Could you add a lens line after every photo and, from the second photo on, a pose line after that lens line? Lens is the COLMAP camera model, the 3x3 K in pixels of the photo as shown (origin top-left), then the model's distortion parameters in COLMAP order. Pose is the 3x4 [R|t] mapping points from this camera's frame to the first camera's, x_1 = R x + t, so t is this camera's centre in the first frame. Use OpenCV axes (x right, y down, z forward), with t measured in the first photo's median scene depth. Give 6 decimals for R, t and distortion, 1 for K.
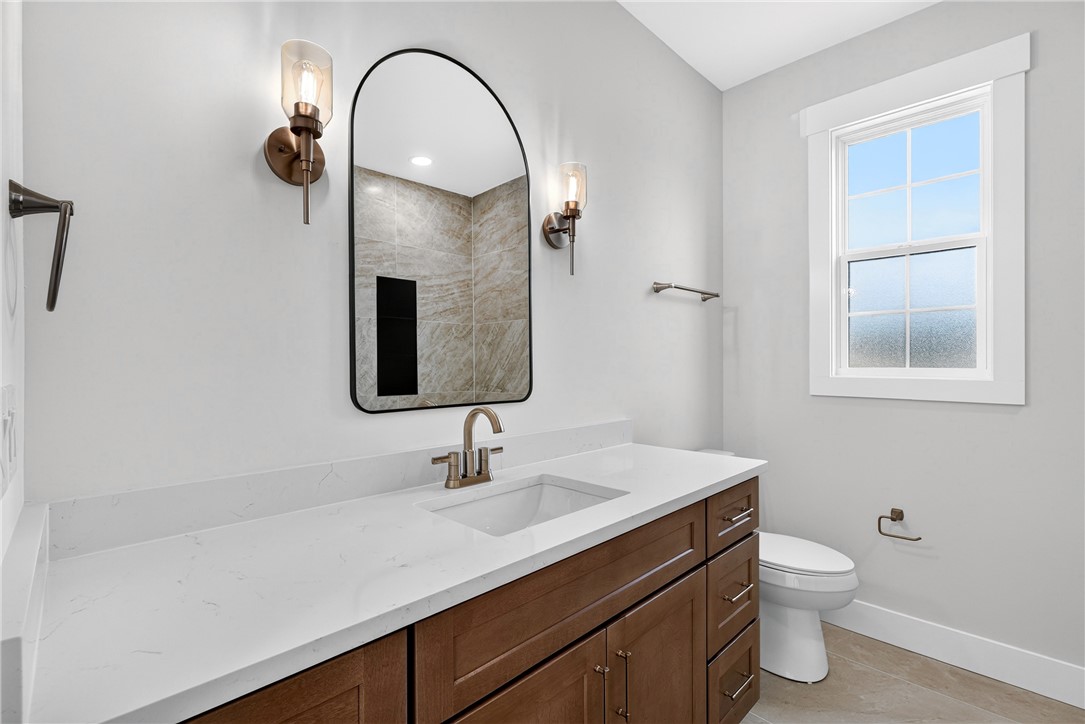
lens RADIAL K [[483.9, 0, 542.5], [0, 483.9, 362.0], [0, 0, 1]] dist [0.000285, 0.000007]
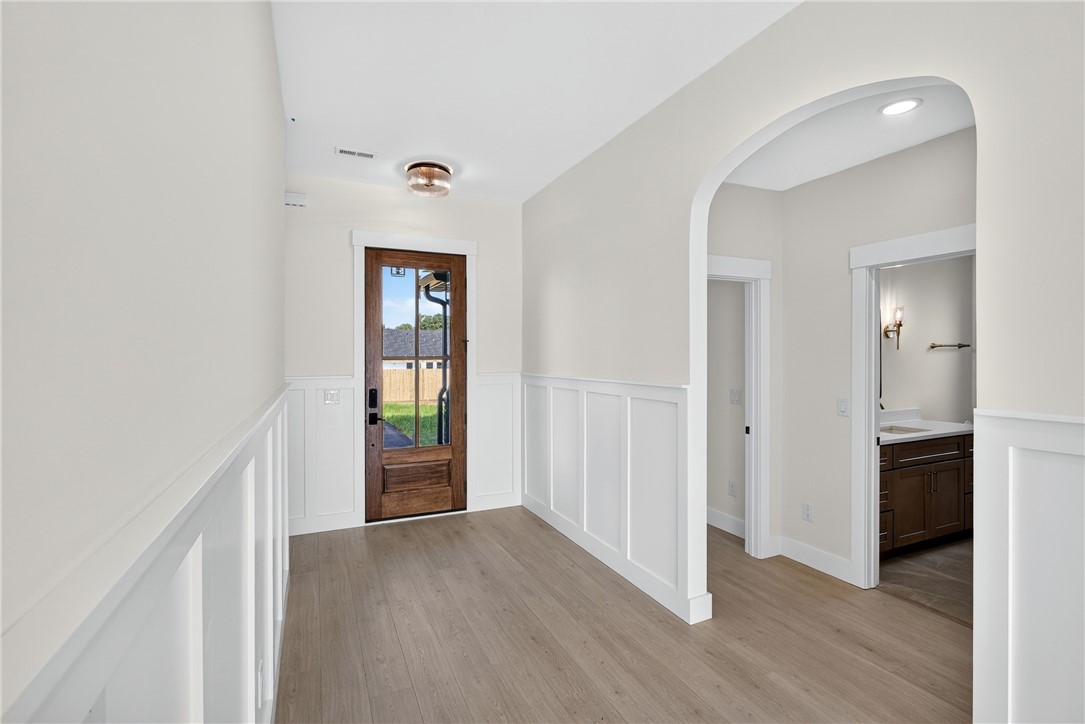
lens RADIAL K [[495.4, 0, 542.5], [0, 495.4, 362.0], [0, 0, 1]] dist [0.000399, -0.000026]
pose [[0.935979, 0.004474, -0.352028, -0.618120], [-0.002671, 0.999981, 0.005607, -0.097856], [0.352046, -0.004308, 0.935973, -1.678195]]
